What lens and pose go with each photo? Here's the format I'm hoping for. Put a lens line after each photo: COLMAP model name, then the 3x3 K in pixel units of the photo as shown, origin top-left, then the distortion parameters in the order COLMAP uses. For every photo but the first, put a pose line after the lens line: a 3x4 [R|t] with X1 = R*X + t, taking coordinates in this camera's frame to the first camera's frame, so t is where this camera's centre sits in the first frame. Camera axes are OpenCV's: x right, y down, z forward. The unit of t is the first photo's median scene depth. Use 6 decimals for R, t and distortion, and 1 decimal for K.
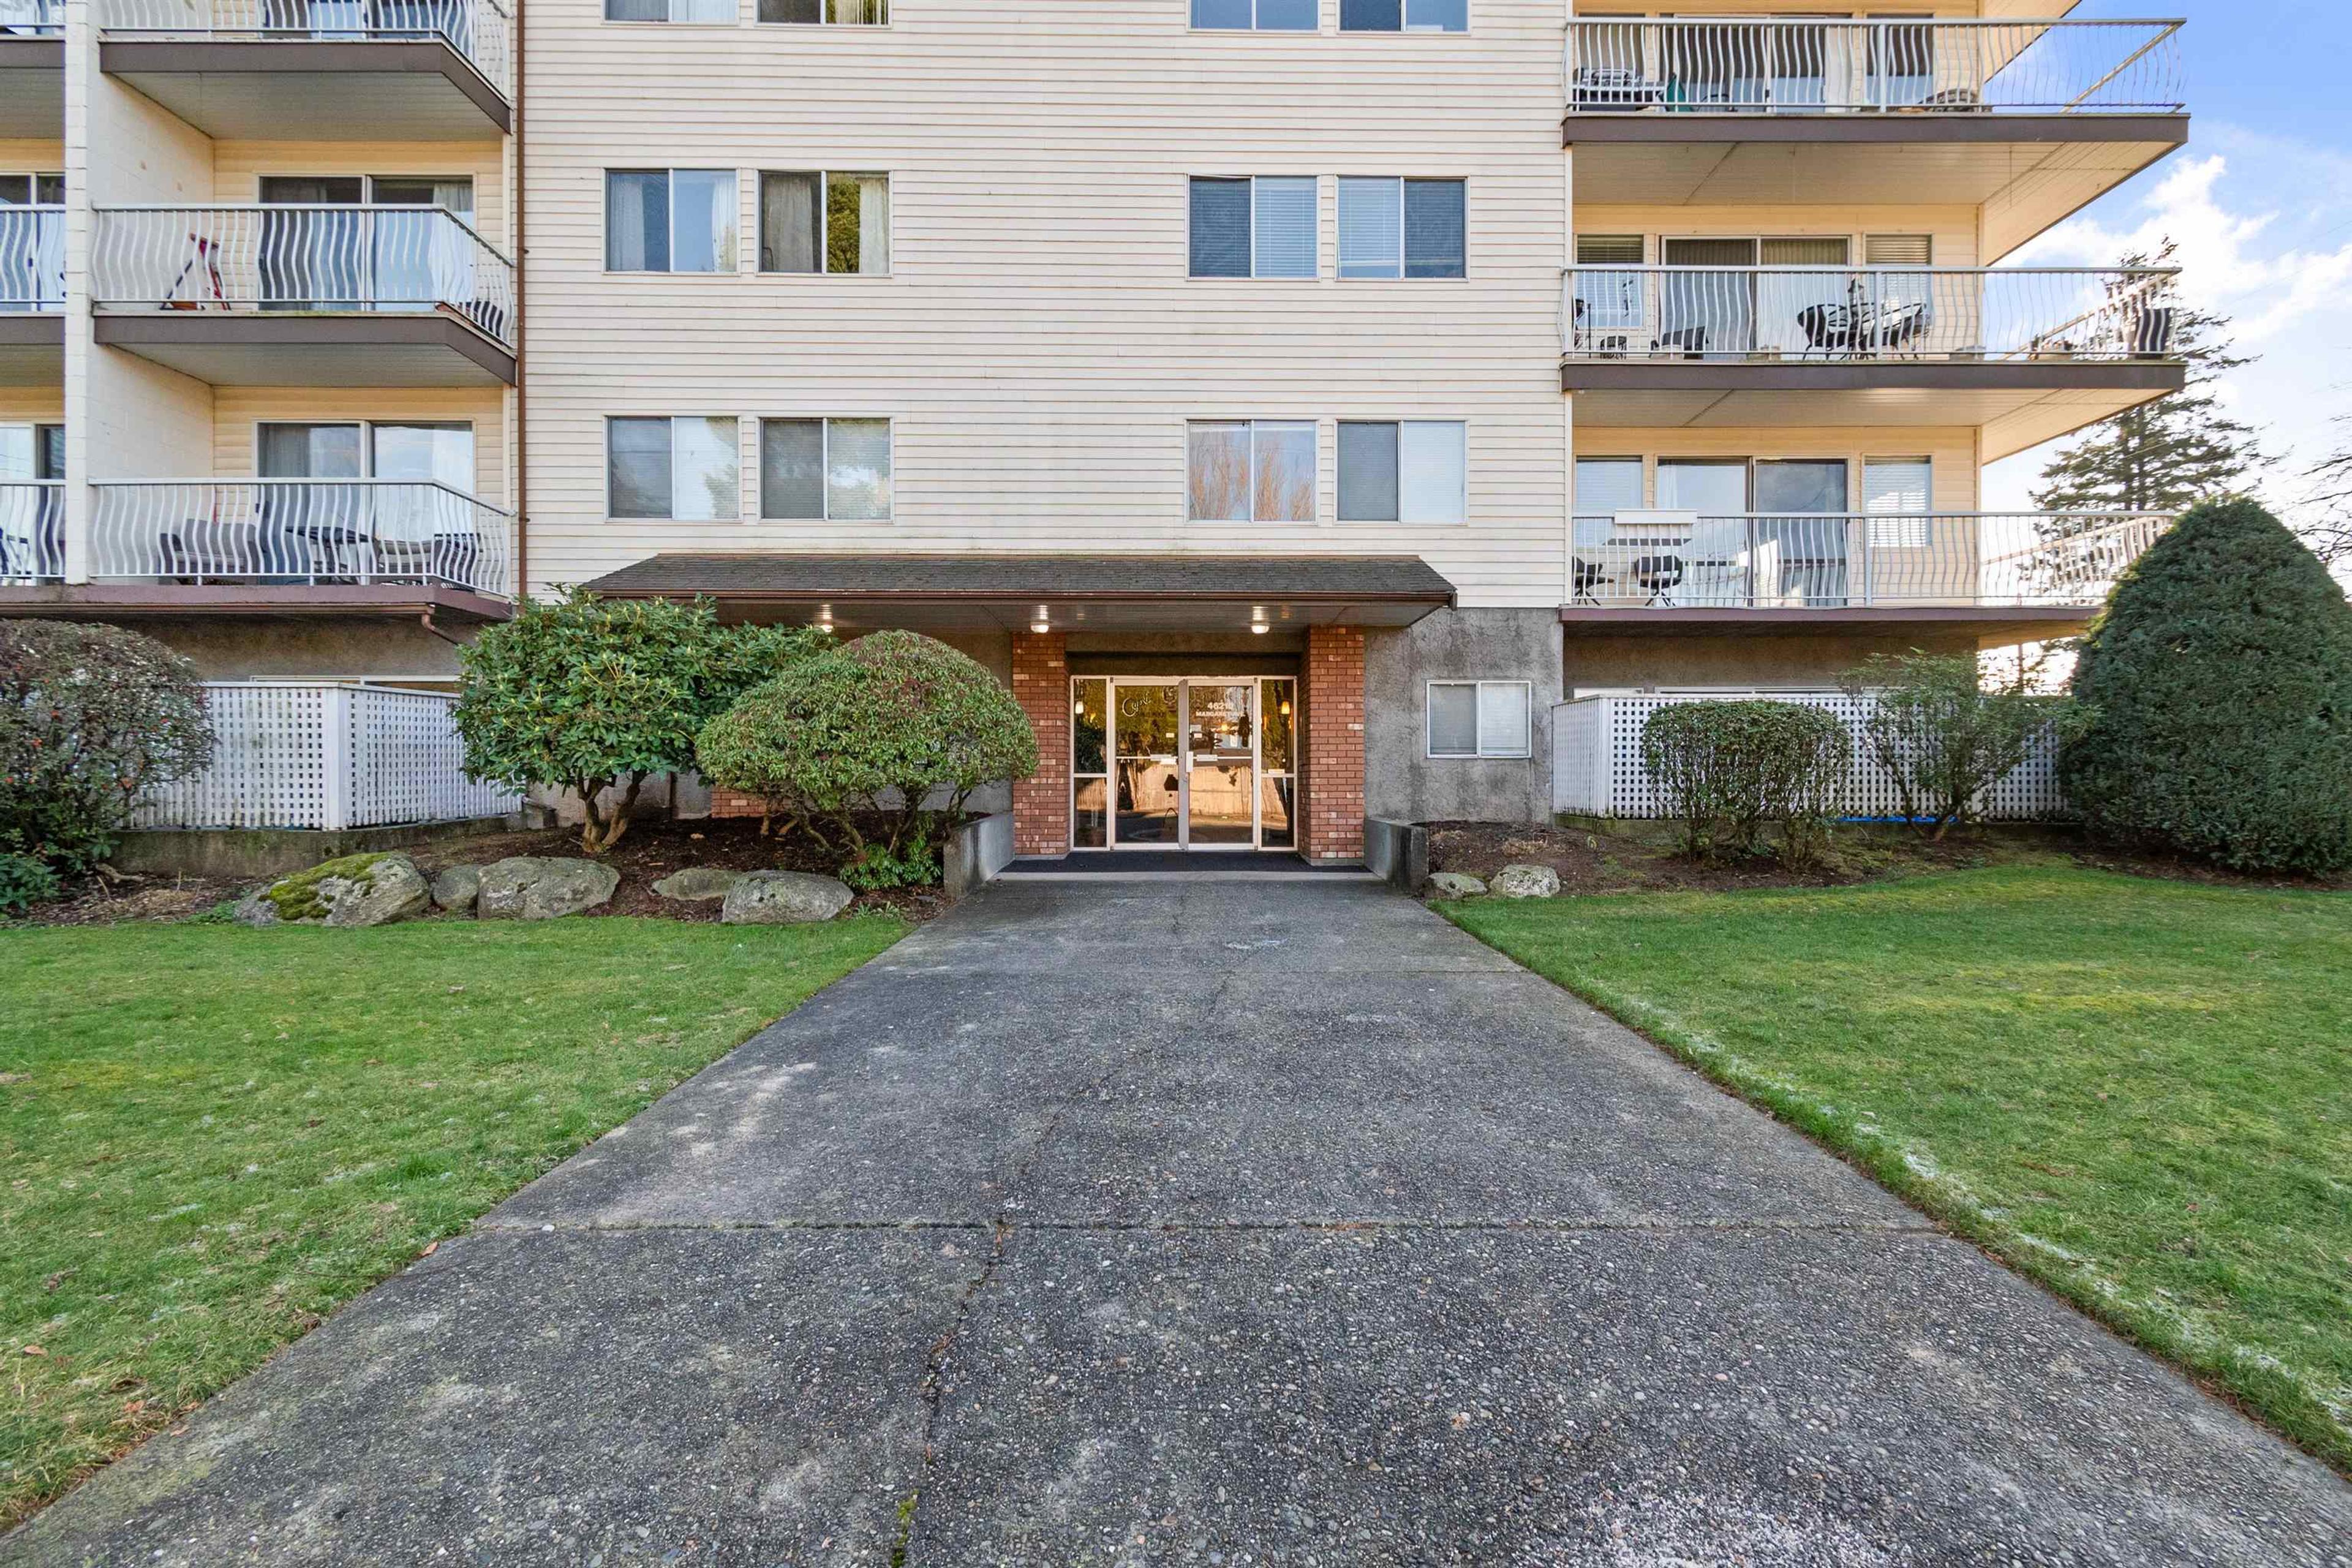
lens RADIAL K [[1056.7, 0, 1168.8], [0, 1056.7, 771.1], [0, 0, 1]] dist [0.012945, -0.001456]
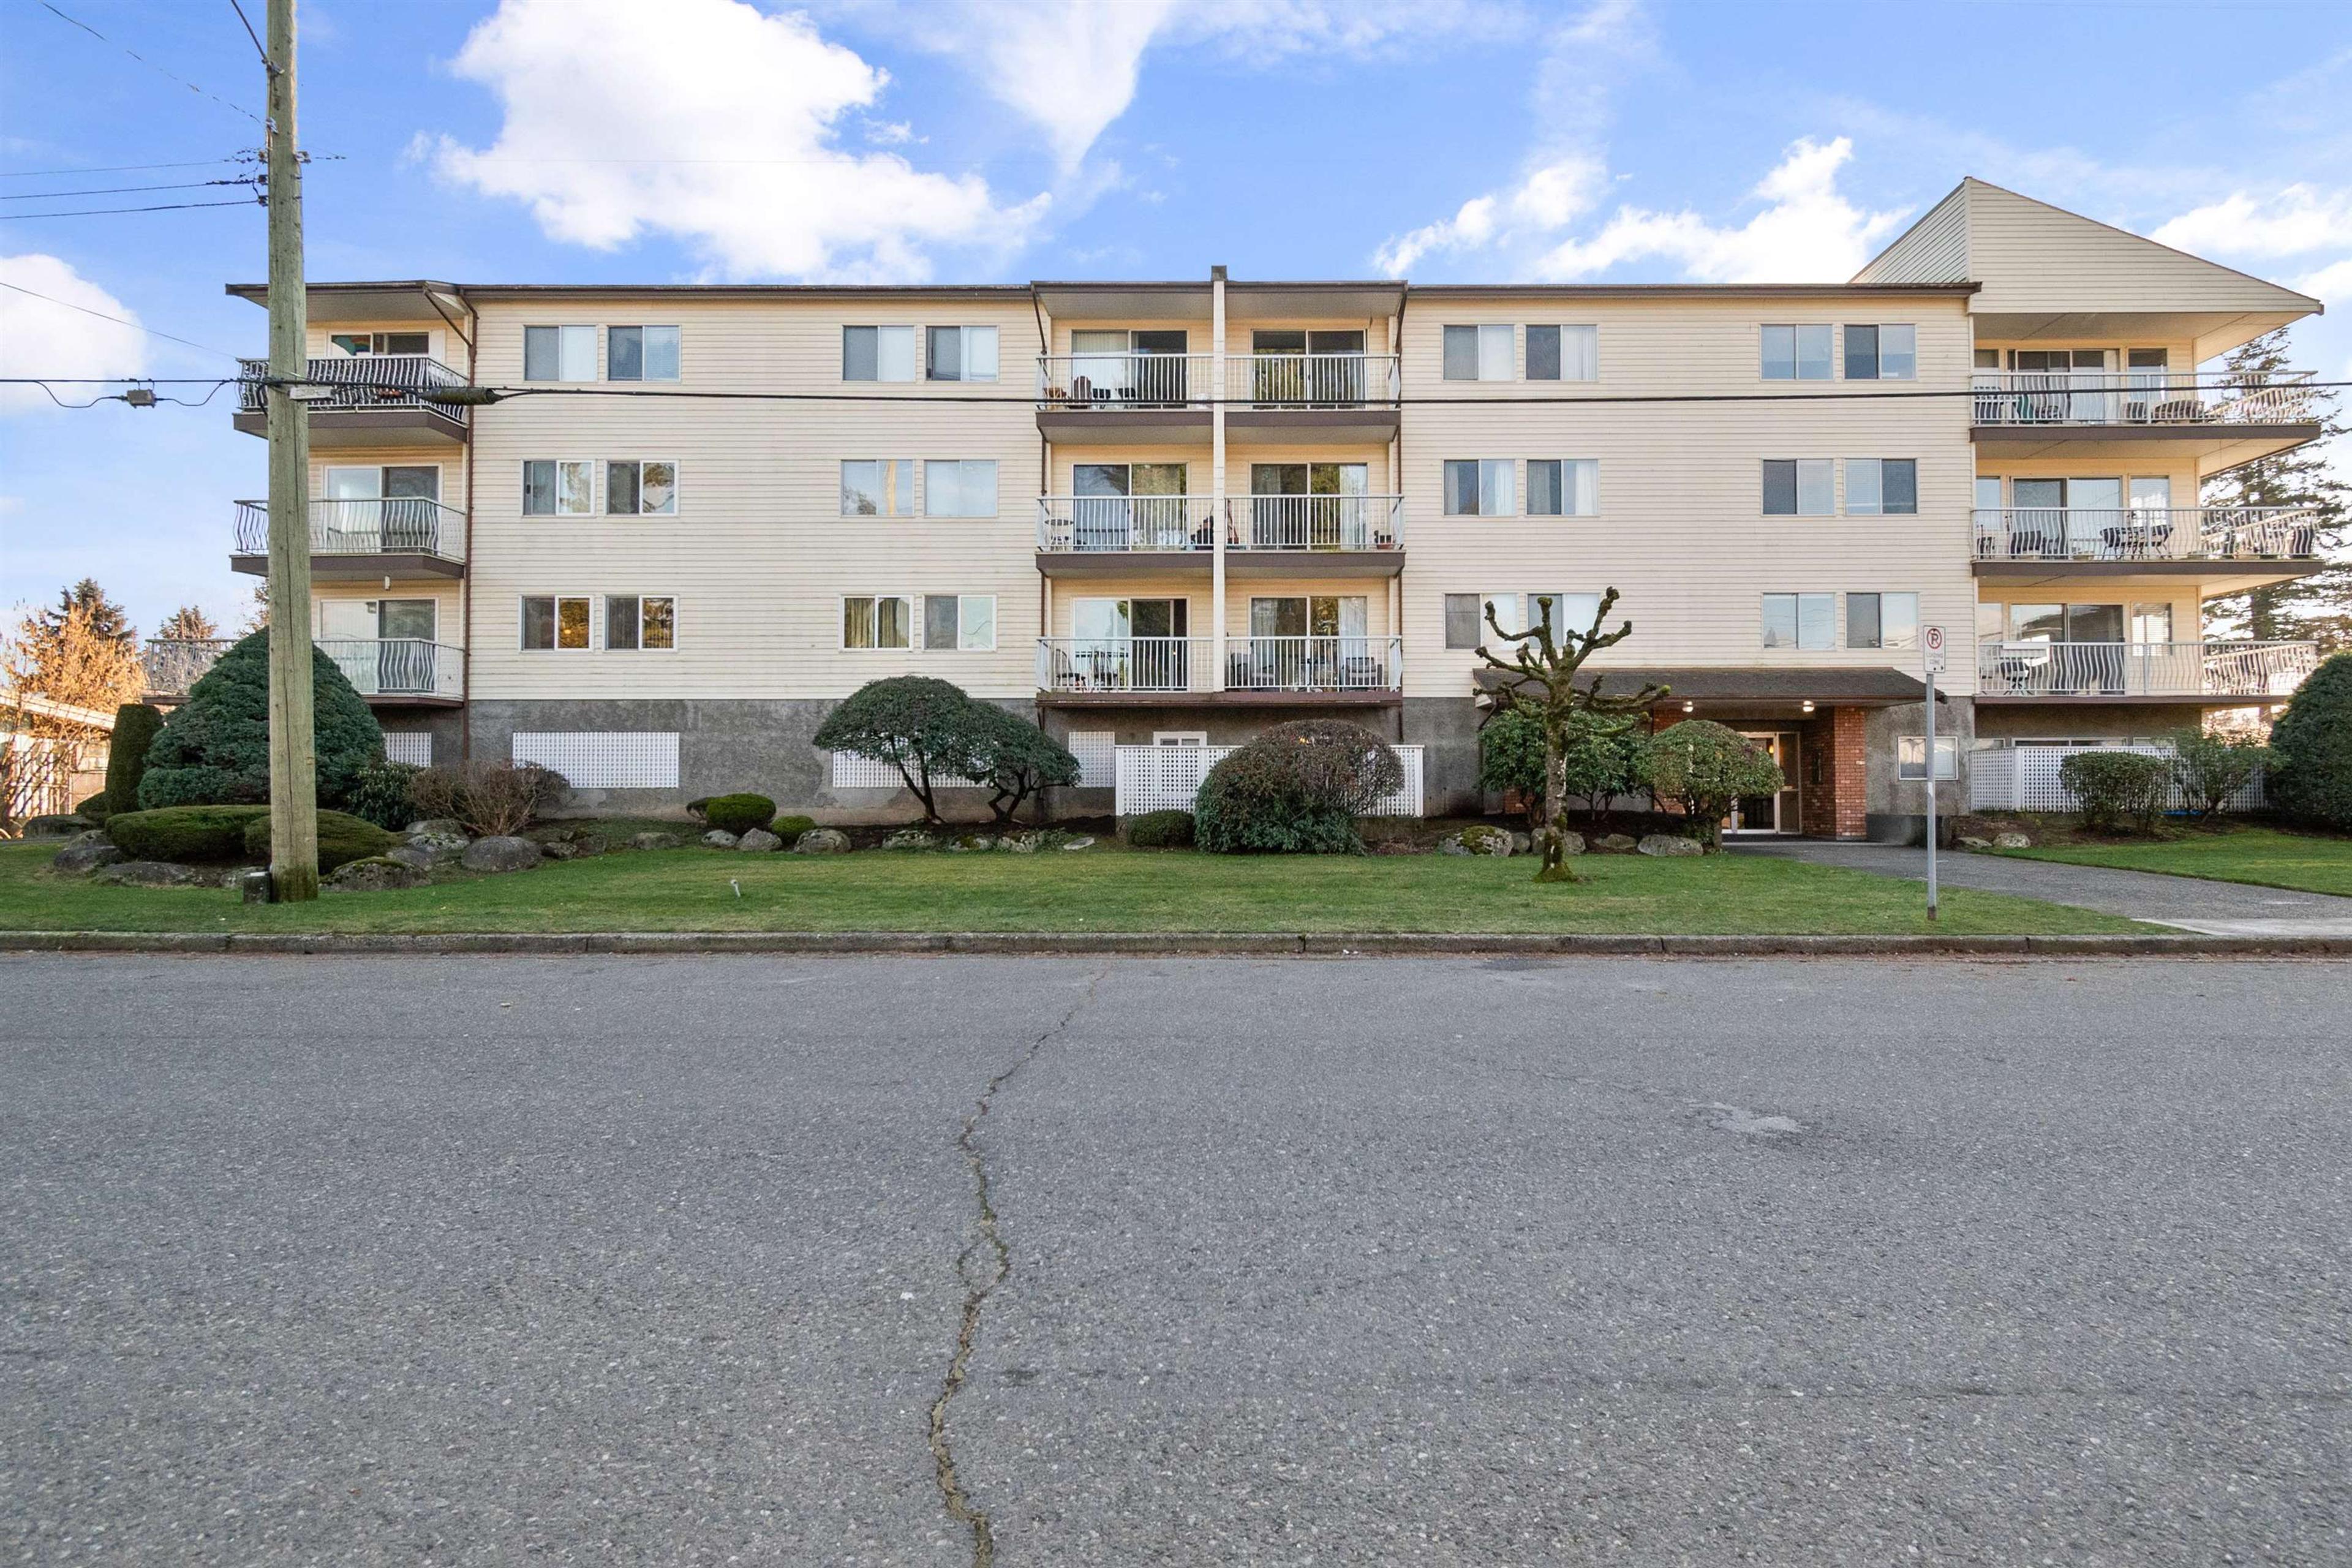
lens RADIAL K [[1098.5, 0, 1187.5], [0, 1098.5, 769.9], [0, 0, 1]] dist [-0.003433, 0.001013]
pose [[0.999562, -0.001198, -0.029583, -0.908338], [0.000759, 0.999890, -0.014843, -0.002794], [0.029597, 0.014815, 0.999452, -0.897701]]
